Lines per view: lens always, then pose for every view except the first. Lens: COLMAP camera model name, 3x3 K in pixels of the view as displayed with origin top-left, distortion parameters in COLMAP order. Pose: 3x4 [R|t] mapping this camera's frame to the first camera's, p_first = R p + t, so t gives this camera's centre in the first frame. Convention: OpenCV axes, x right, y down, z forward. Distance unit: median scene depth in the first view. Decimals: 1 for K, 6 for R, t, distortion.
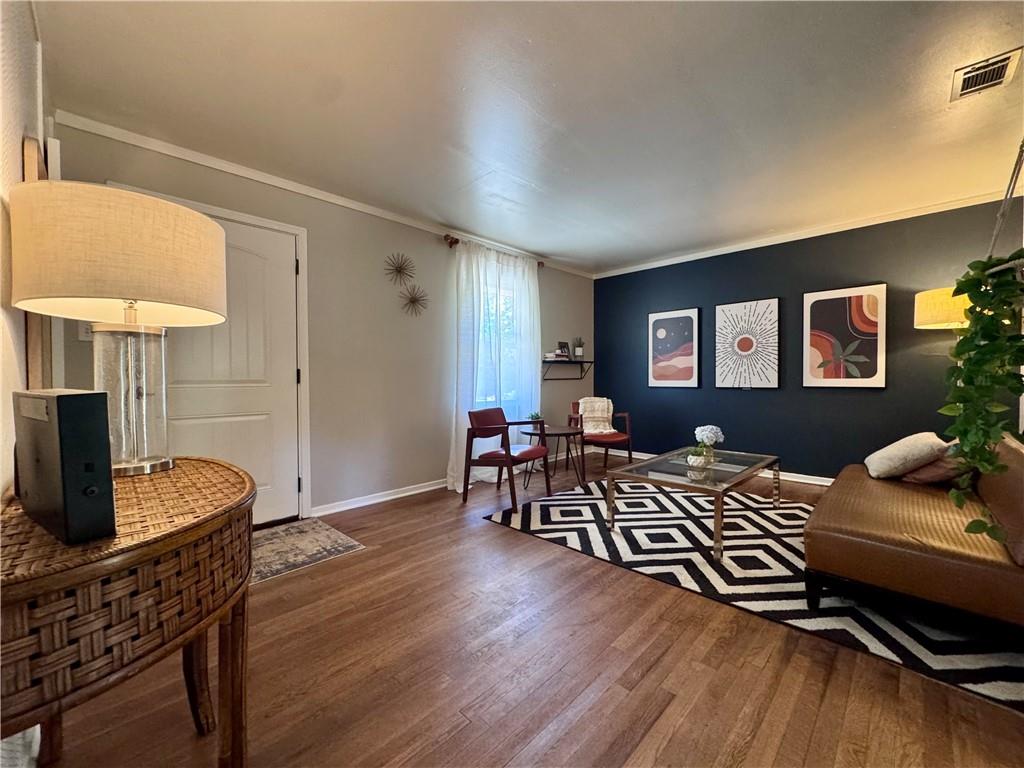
lens RADIAL K [[410.6, 0, 514.1], [0, 410.6, 385.7], [0, 0, 1]] dist [-0.004121, 0.000506]
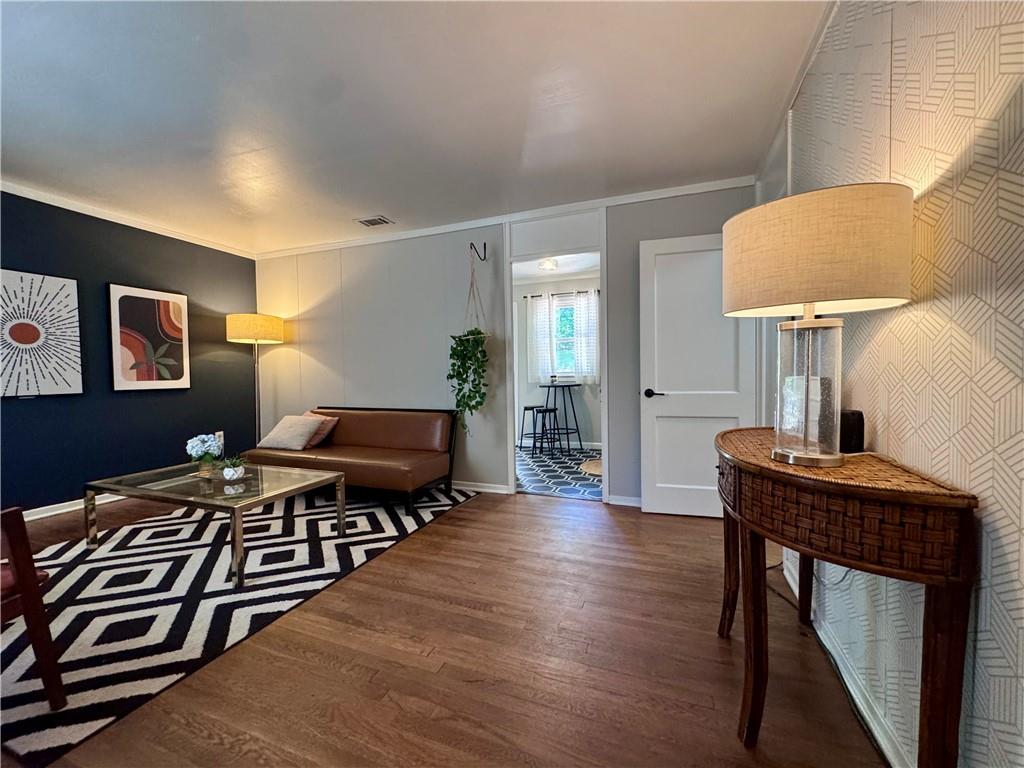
lens RADIAL K [[410.6, 0, 511.8], [0, 410.6, 383.5], [0, 0, 1]] dist [-0.004121, 0.000506]
pose [[-0.400270, -0.012556, 0.916311, -0.460010], [0.029568, 0.999209, 0.026608, -0.011772], [-0.915920, 0.037744, -0.399582, 0.608200]]
